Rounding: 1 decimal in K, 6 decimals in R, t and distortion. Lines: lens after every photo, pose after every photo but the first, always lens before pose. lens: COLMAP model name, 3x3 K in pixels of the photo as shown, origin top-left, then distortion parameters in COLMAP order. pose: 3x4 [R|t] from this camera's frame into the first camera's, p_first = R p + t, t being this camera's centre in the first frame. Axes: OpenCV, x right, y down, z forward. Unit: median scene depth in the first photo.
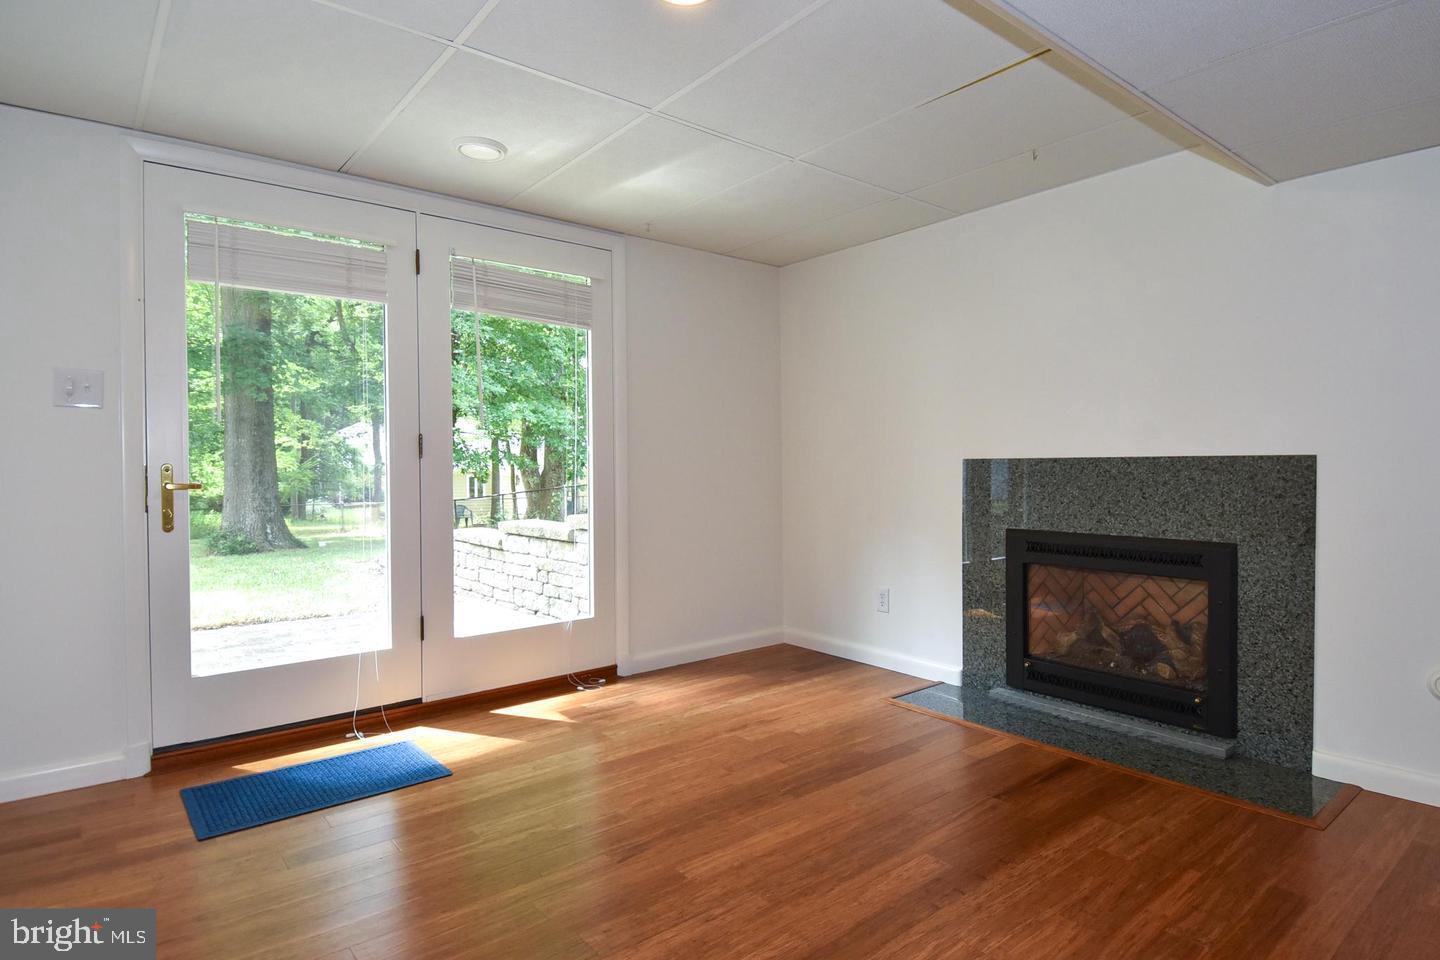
lens RADIAL K [[792.9, 0, 749.3], [0, 792.9, 472.5], [0, 0, 1]] dist [0.018244, -0.000833]
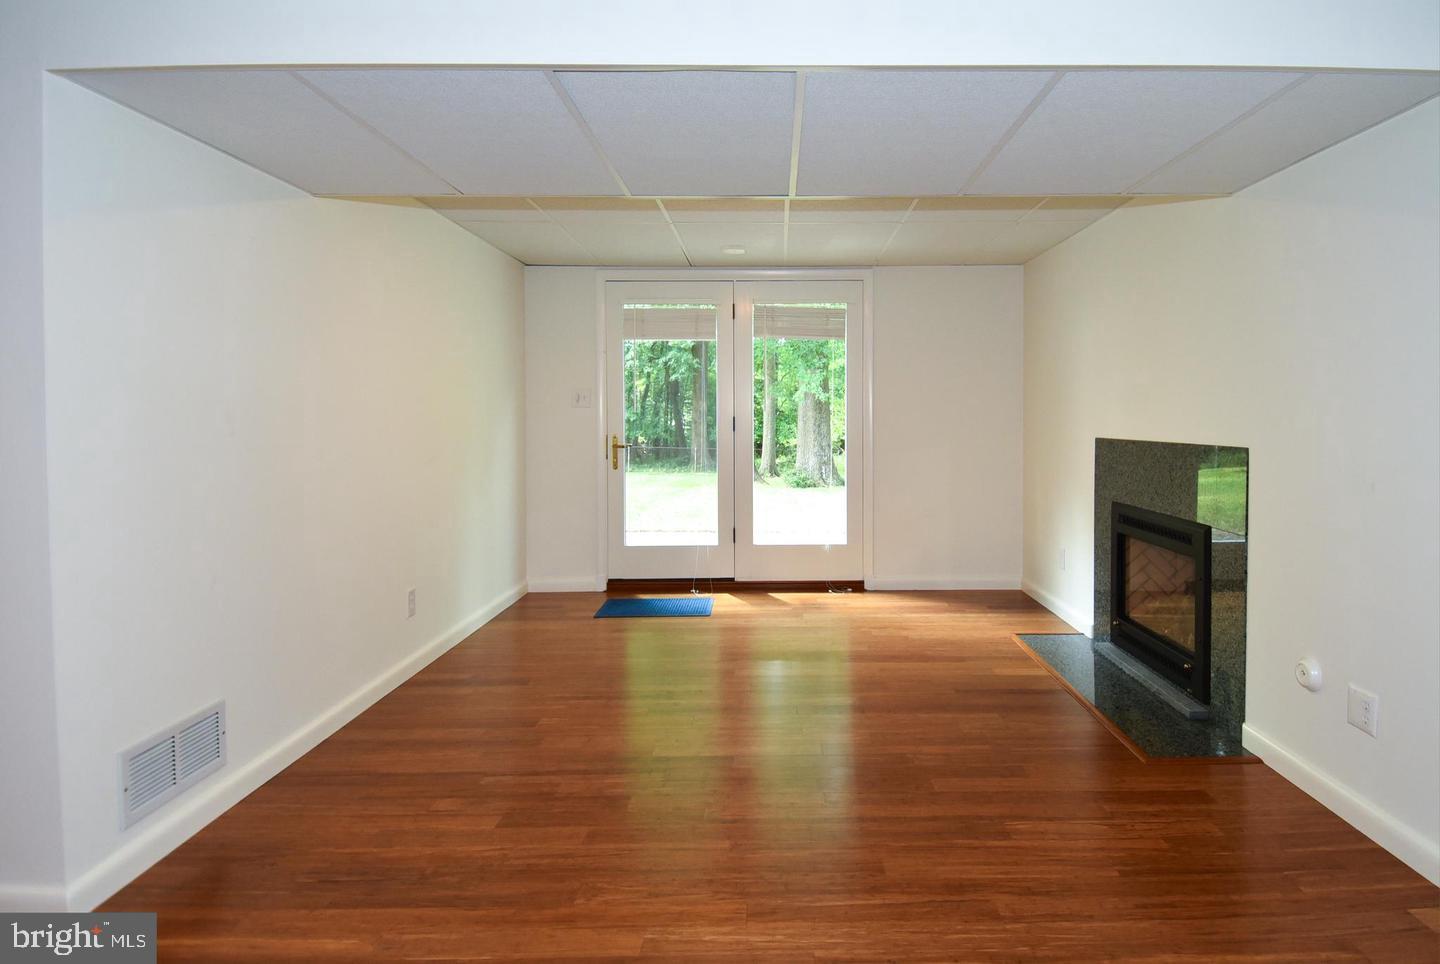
lens RADIAL K [[831.1, 0, 725.6], [0, 831.1, 410.1], [0, 0, 1]] dist [0.038203, -0.000309]
pose [[0.717170, -0.004546, -0.696884, 0.779443], [-0.001770, 0.999964, -0.008345, -0.048875], [0.696896, 0.007219, 0.717136, -0.240182]]
